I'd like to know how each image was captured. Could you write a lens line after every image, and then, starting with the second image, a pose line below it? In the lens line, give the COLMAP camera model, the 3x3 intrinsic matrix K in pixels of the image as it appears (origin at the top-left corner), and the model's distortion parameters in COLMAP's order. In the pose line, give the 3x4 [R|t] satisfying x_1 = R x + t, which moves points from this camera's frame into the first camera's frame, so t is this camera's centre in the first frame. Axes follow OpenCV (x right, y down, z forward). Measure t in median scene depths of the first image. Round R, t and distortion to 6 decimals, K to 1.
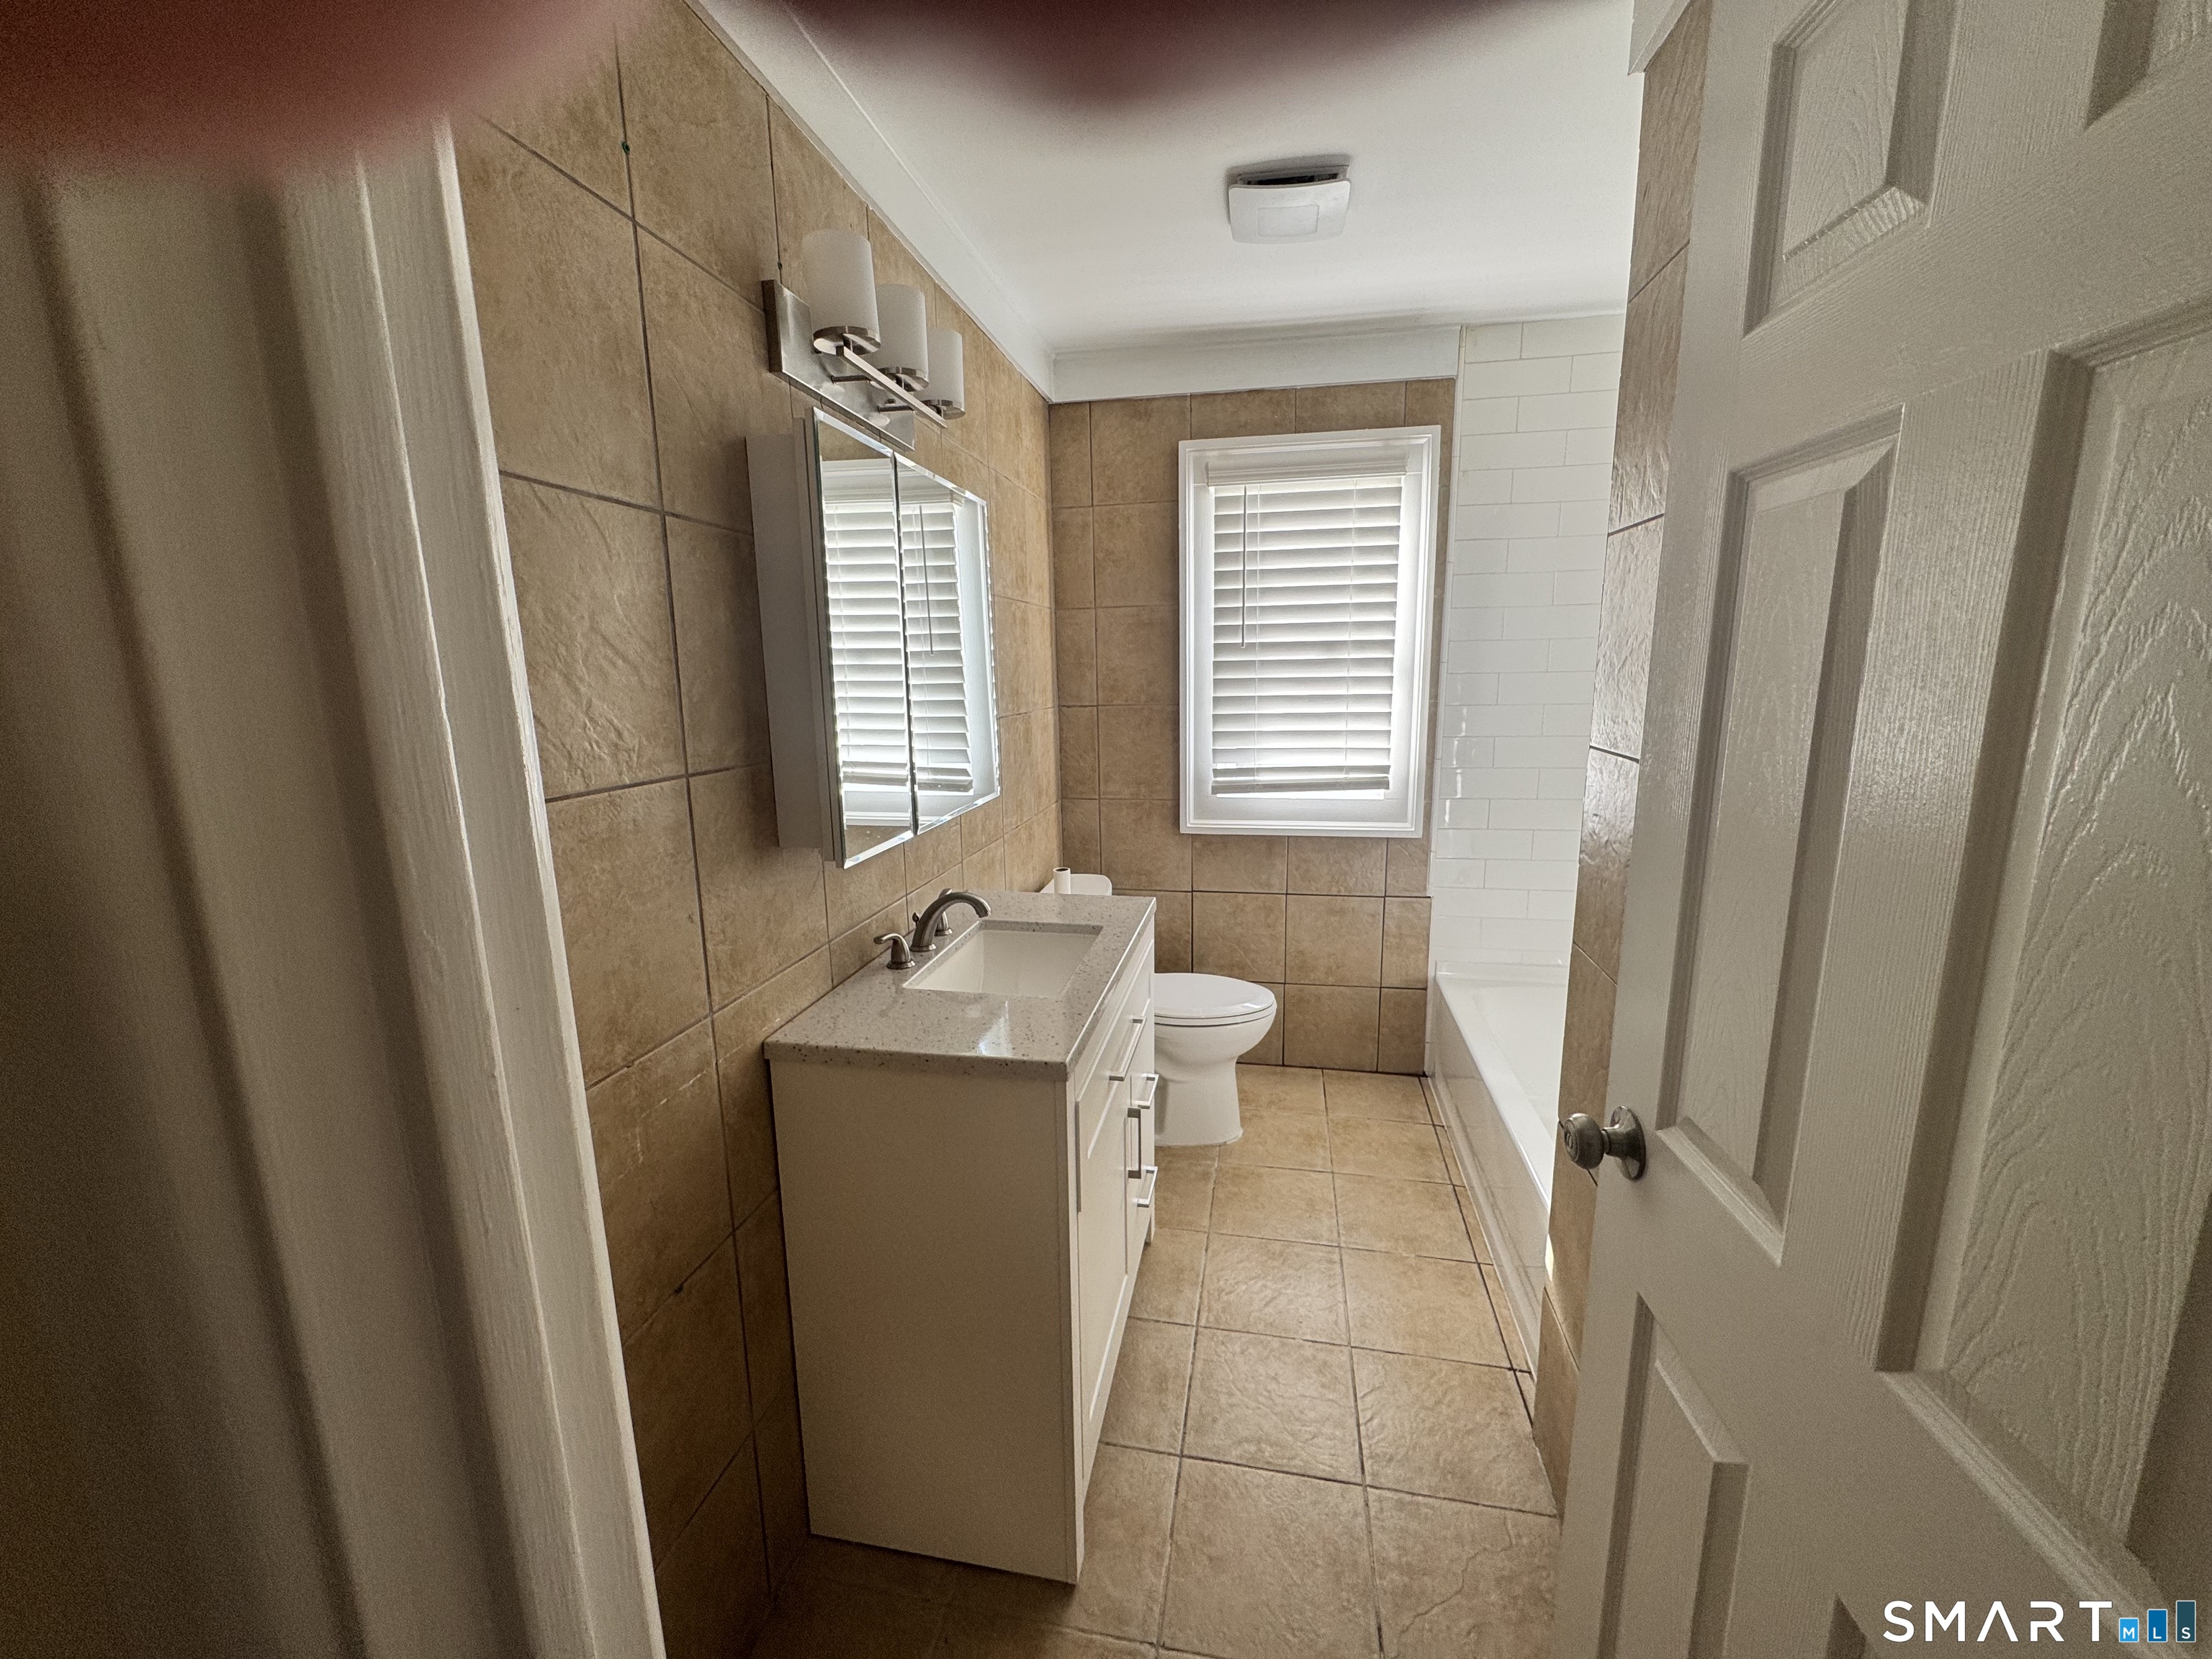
lens RADIAL K [[880.2, 0, 1106.5], [0, 880.2, 829.4], [0, 0, 1]] dist [-0.000356, -0.000550]
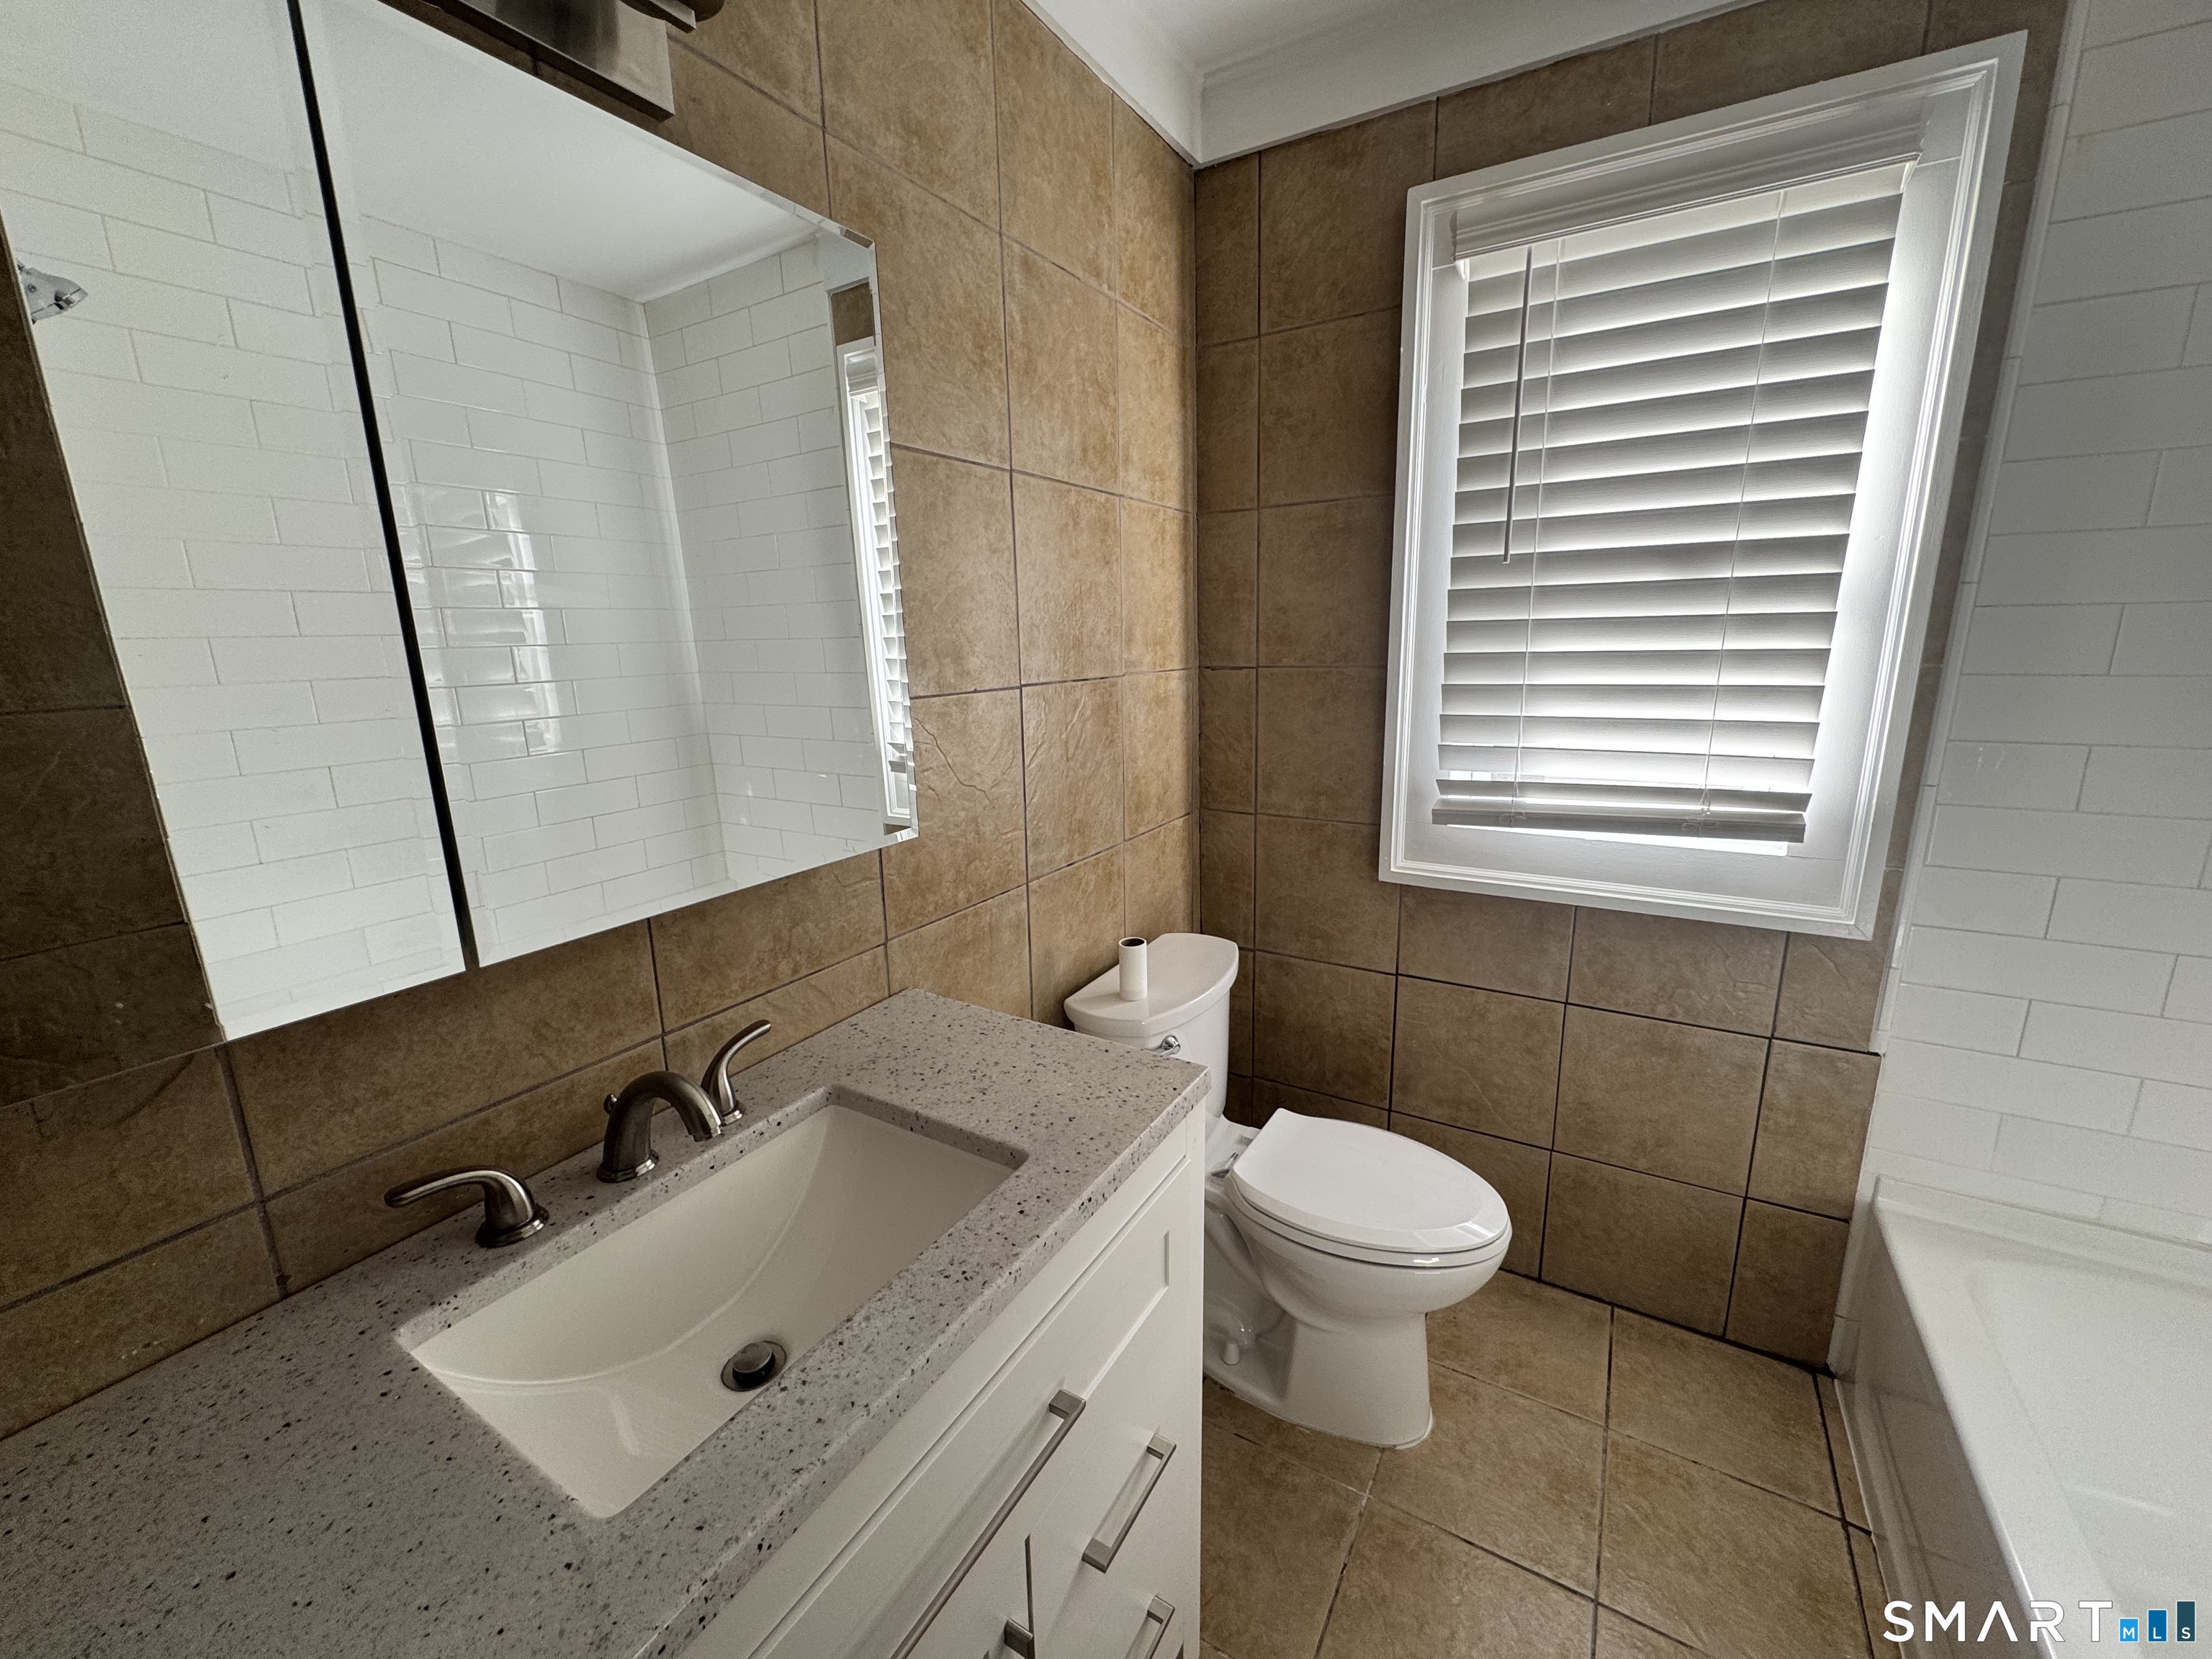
lens RADIAL K [[880.2, 0, 1108.2], [0, 880.2, 828.0], [0, 0, 1]] dist [-0.000356, -0.000550]
pose [[0.939203, 0.071284, -0.335883, 0.113393], [-0.056497, 0.996963, 0.053605, -0.055560], [0.338683, -0.031370, 0.940377, 0.380805]]
